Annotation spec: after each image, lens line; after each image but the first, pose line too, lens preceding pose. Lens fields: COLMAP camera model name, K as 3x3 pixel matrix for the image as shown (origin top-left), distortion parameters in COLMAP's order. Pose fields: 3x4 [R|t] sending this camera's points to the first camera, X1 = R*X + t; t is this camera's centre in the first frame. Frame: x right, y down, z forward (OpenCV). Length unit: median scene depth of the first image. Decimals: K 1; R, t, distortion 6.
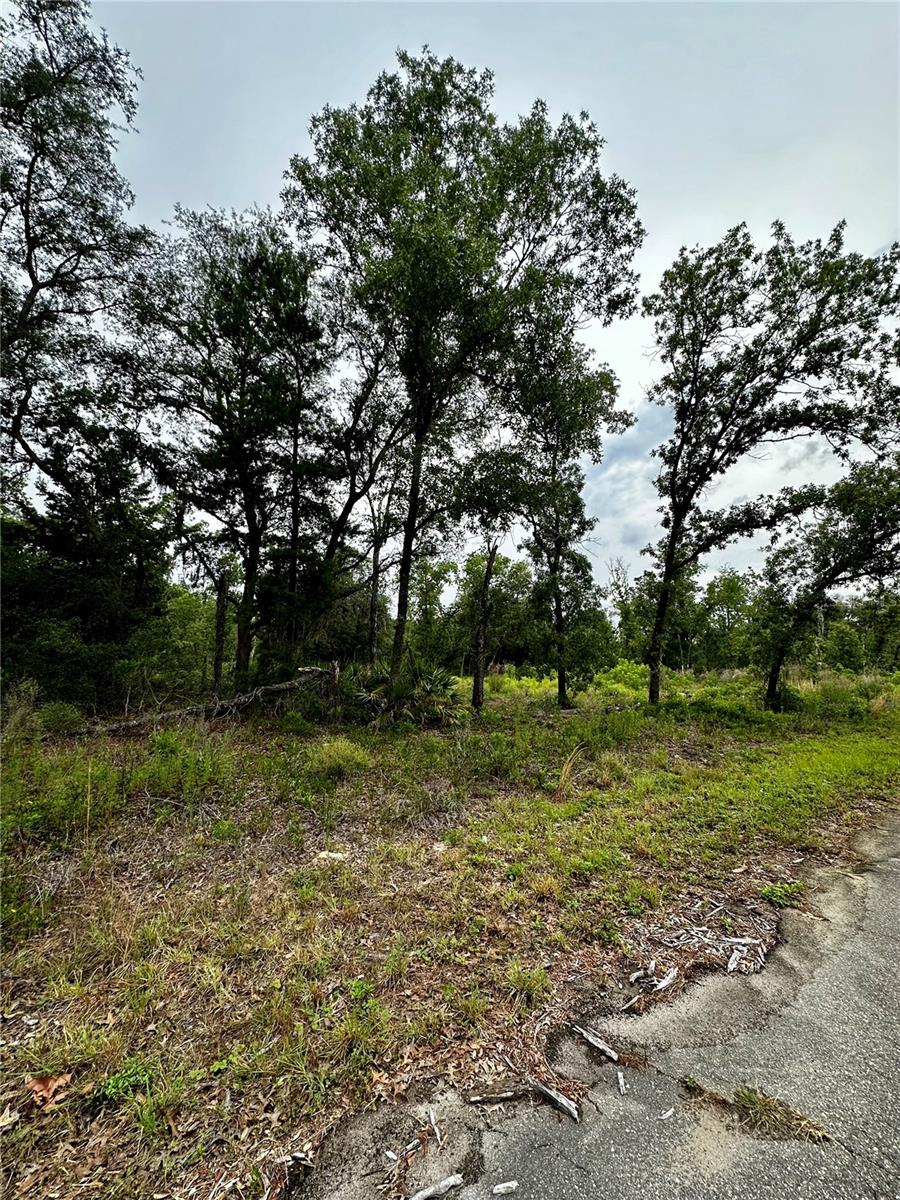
lens RADIAL K [[481.1, 0, 449.1], [0, 481.1, 599.3], [0, 0, 1]] dist [-0.001812, 0.000912]
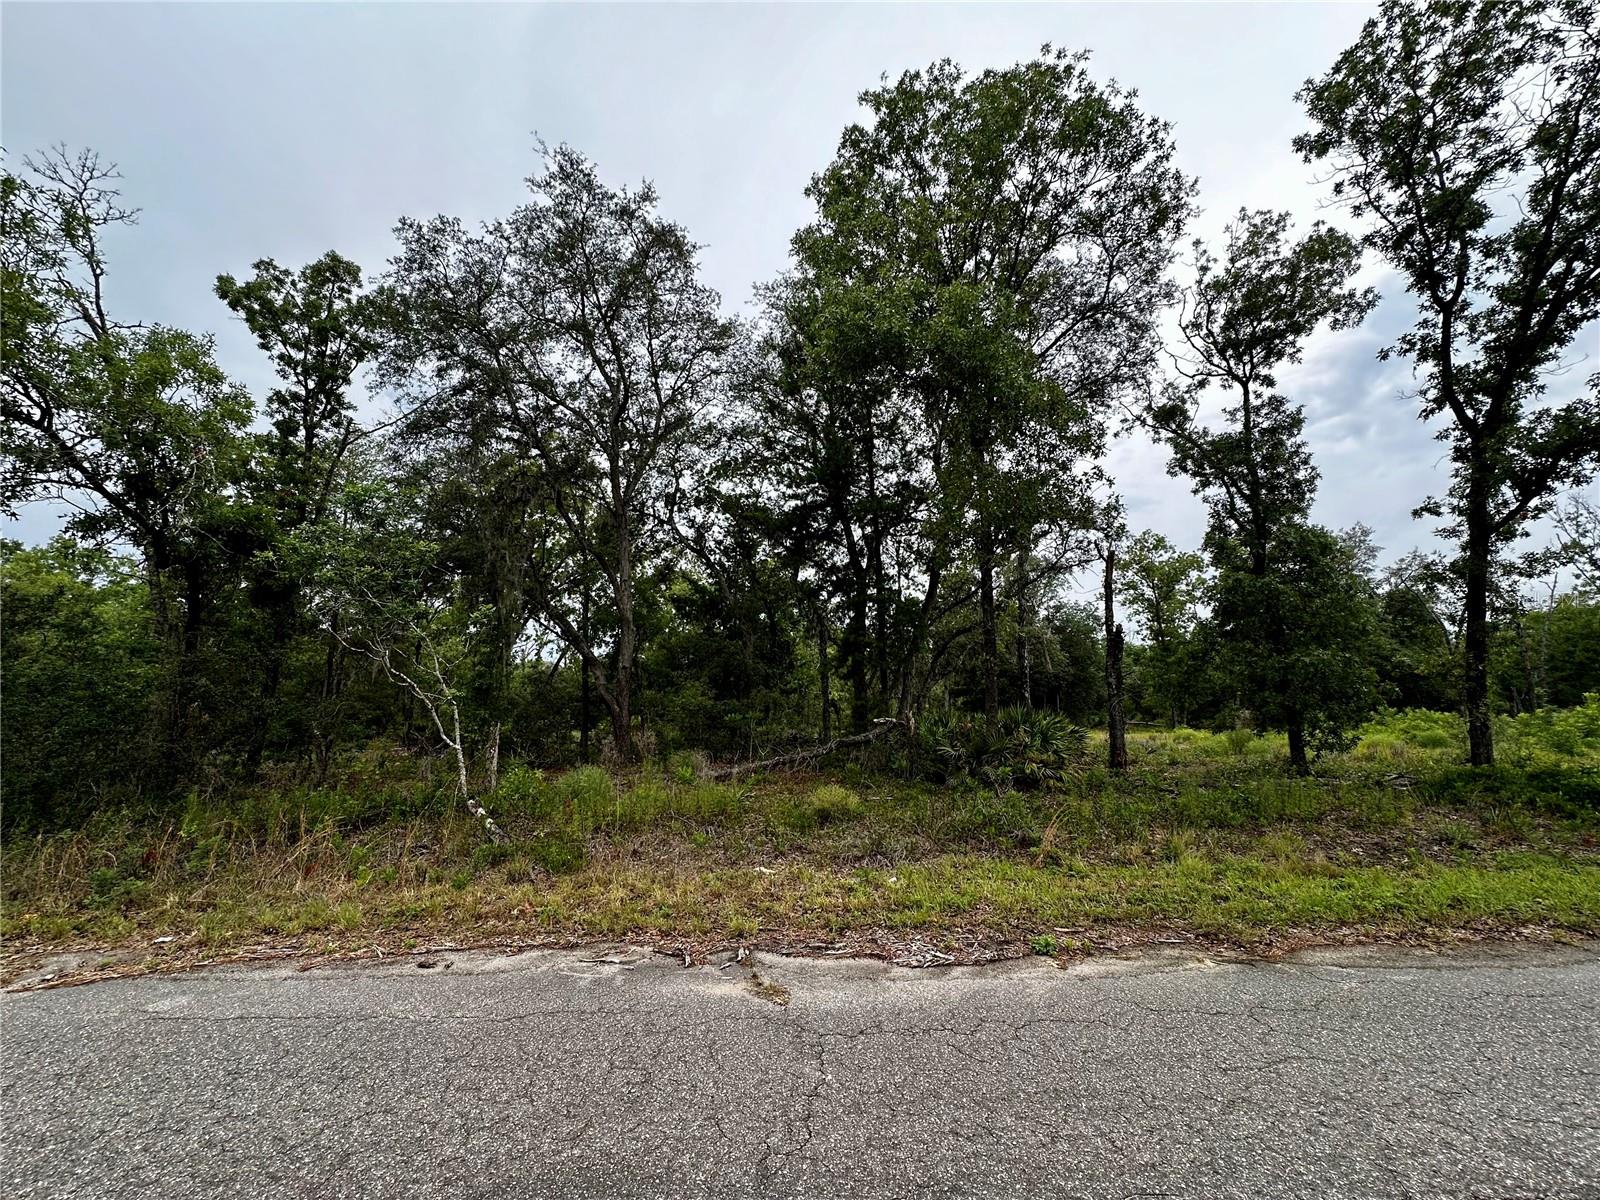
lens RADIAL K [[641.5, 0, 791.8], [0, 641.5, 603.5], [0, 0, 1]] dist [-0.001812, 0.000912]
pose [[0.794925, -0.120713, -0.594578, 0.269110], [0.096293, 0.992687, -0.072799, -0.006253], [0.599018, 0.000616, 0.800735, -0.089117]]
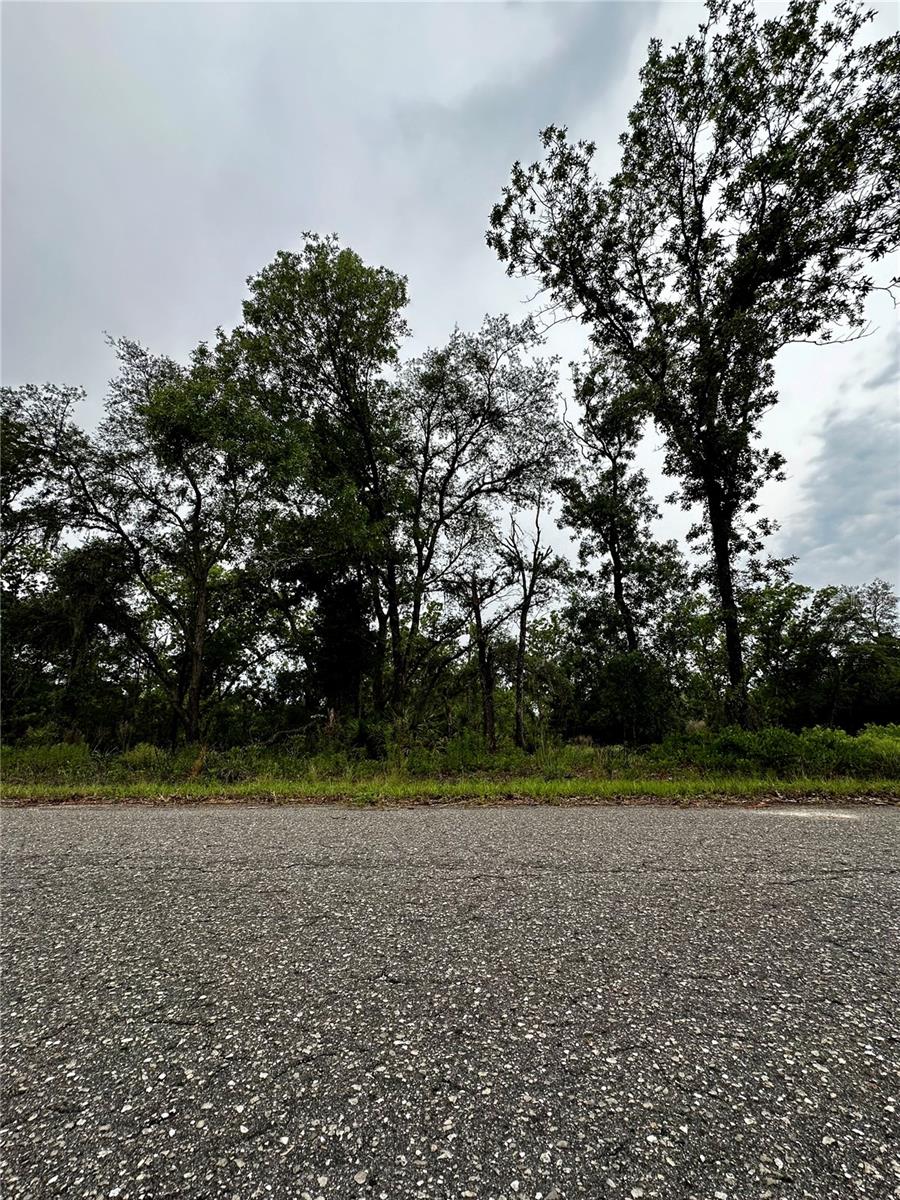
lens RADIAL K [[481.1, 0, 448.7], [0, 481.1, 601.7], [0, 0, 1]] dist [-0.001812, 0.000912]
pose [[0.725637, -0.227963, -0.649218, 0.653696], [0.109723, 0.969787, -0.217887, 0.131767], [0.679273, 0.086873, 0.728726, 0.241571]]
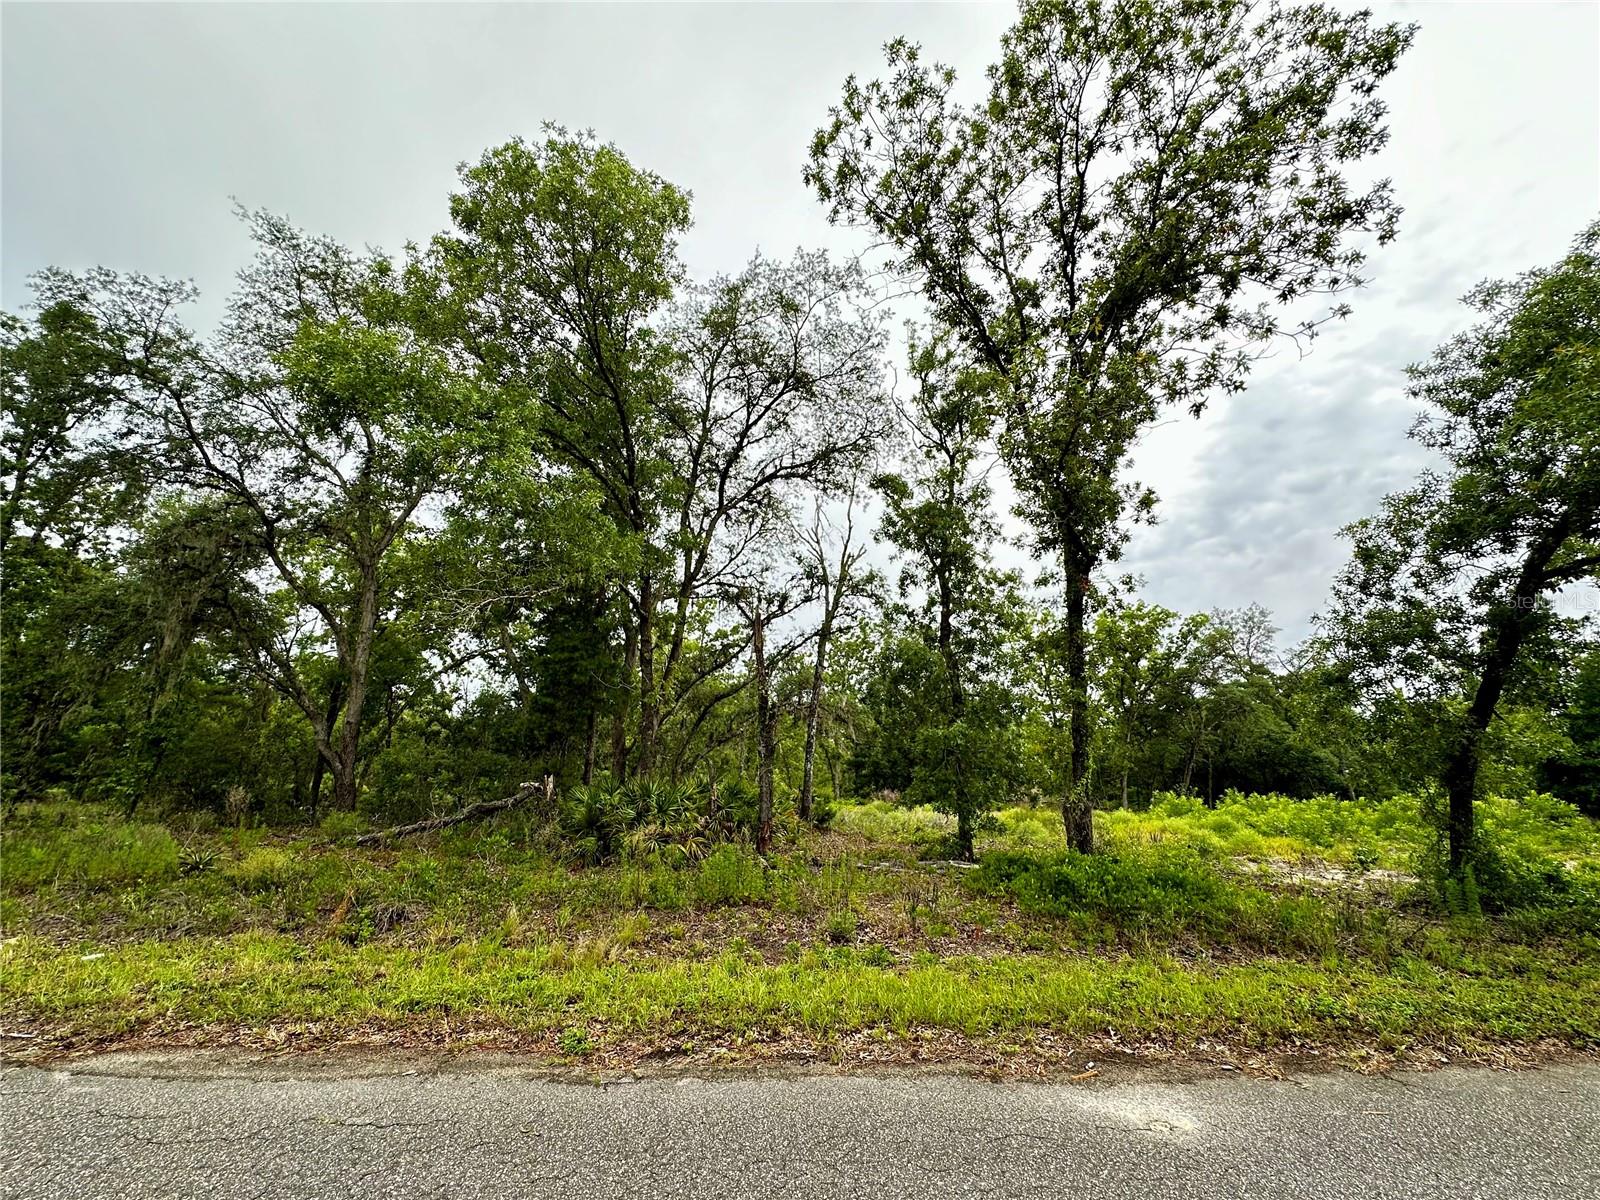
lens RADIAL K [[641.5, 0, 798.5], [0, 641.5, 601.2], [0, 0, 1]] dist [-0.001812, 0.000912]
pose [[0.806134, -0.160641, -0.569511, 0.669547], [0.068300, 0.981273, -0.180108, 0.047315], [0.587778, 0.106294, 0.802009, 0.241916]]
